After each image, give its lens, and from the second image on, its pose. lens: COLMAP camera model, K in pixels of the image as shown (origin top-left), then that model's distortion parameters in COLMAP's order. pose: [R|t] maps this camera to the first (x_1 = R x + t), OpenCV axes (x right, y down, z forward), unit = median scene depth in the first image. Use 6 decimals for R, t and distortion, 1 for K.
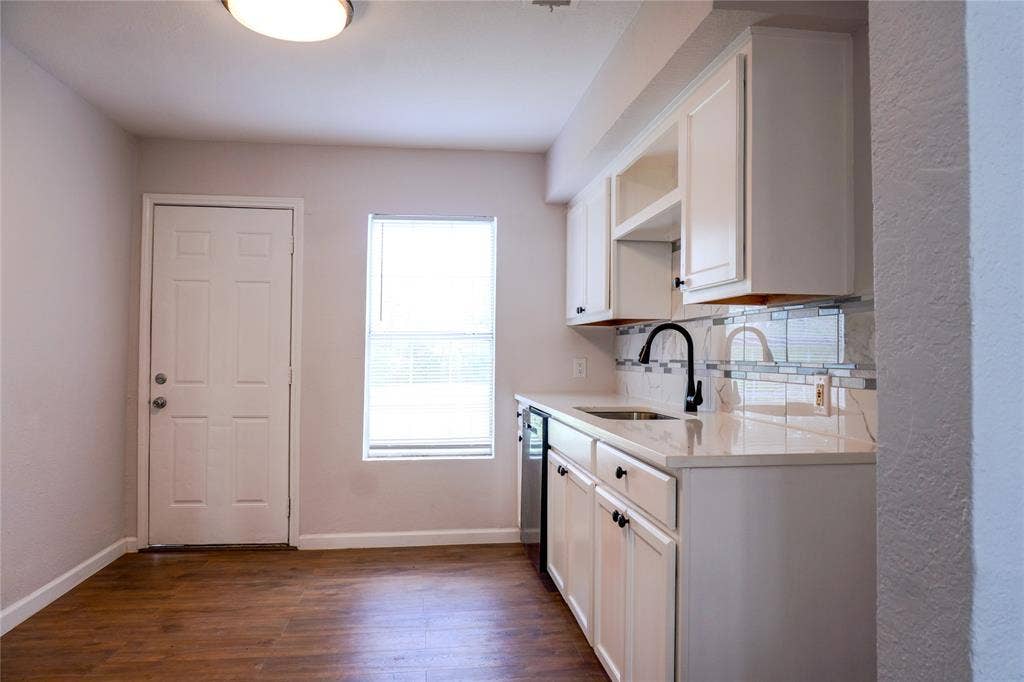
lens RADIAL K [[691.9, 0, 501.7], [0, 691.9, 341.1], [0, 0, 1]] dist [-0.047424, 0.022811]
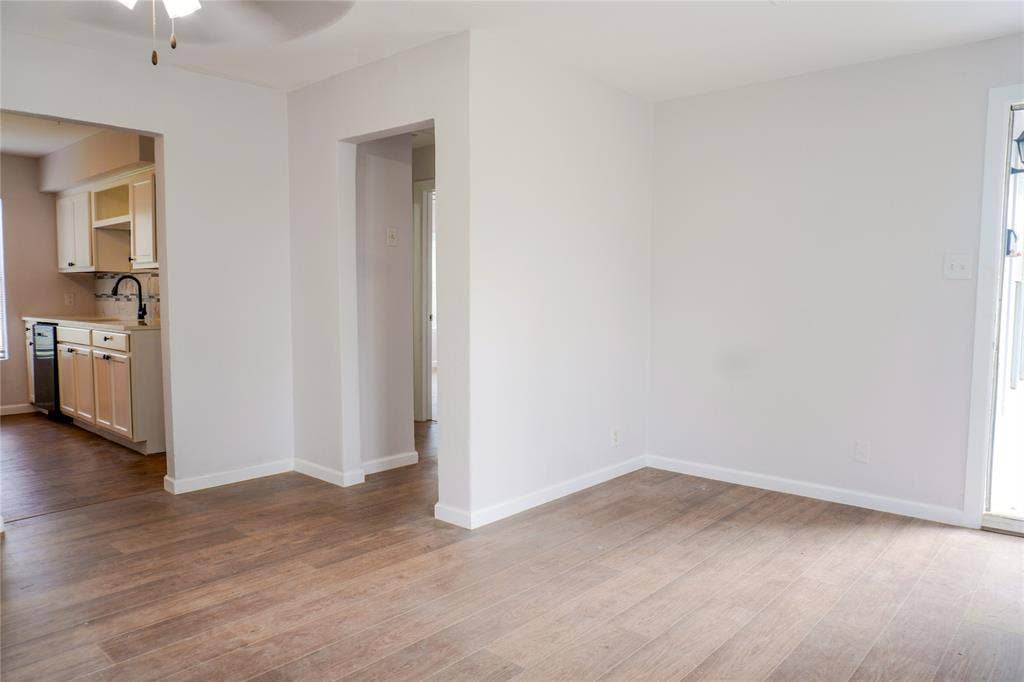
lens RADIAL K [[691.9, 0, 515.8], [0, 691.9, 349.8], [0, 0, 1]] dist [-0.047424, 0.022811]
pose [[0.743149, -0.054655, 0.666890, -0.253079], [-0.015376, 0.995001, 0.098679, -0.023965], [-0.668949, -0.083587, 0.738593, -1.231660]]
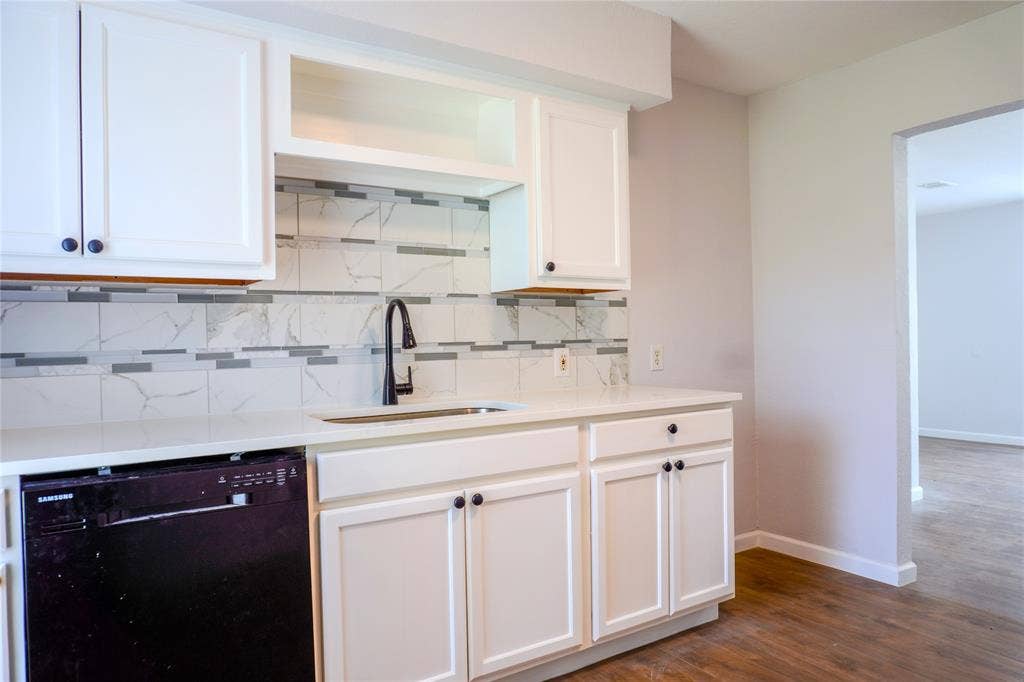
lens RADIAL K [[691.9, 0, 513.6], [0, 691.9, 335.6], [0, 0, 1]] dist [-0.047424, 0.022811]
pose [[-0.444999, -0.018388, 0.895342, -0.536334], [-0.013396, 0.999814, 0.013876, 0.003368], [-0.895431, -0.005820, -0.445163, 1.213496]]
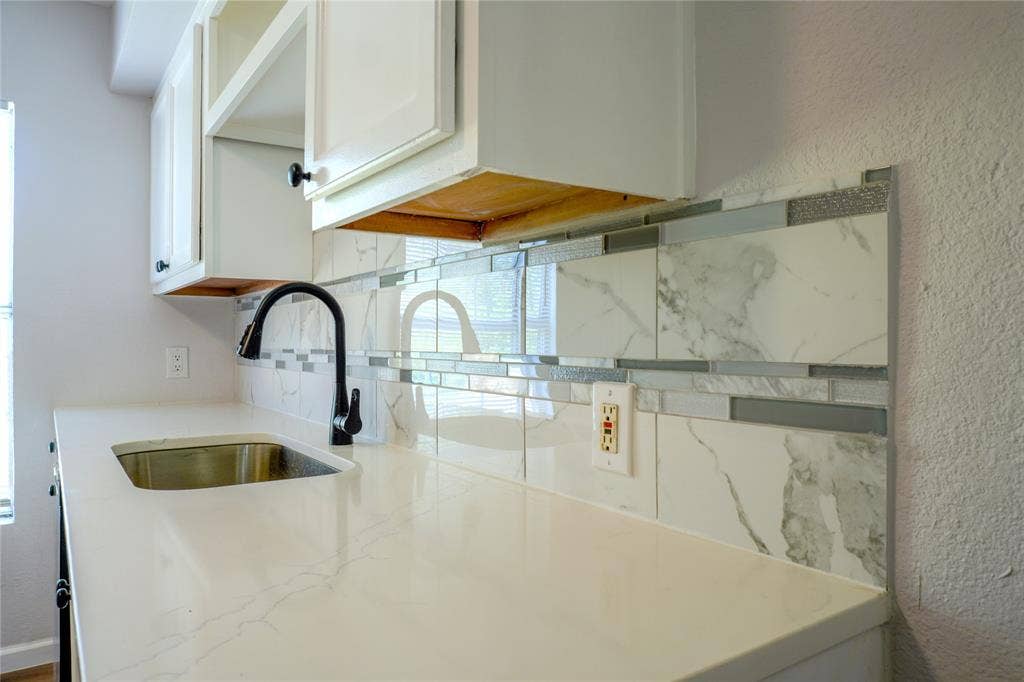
lens RADIAL K [[691.9, 0, 520.1], [0, 691.9, 345.9], [0, 0, 1]] dist [-0.047424, 0.022811]
pose [[0.882950, -0.012859, 0.469291, 0.140539], [-0.000633, 0.999591, 0.028581, 0.007982], [-0.469467, -0.025533, 0.882581, 0.441488]]
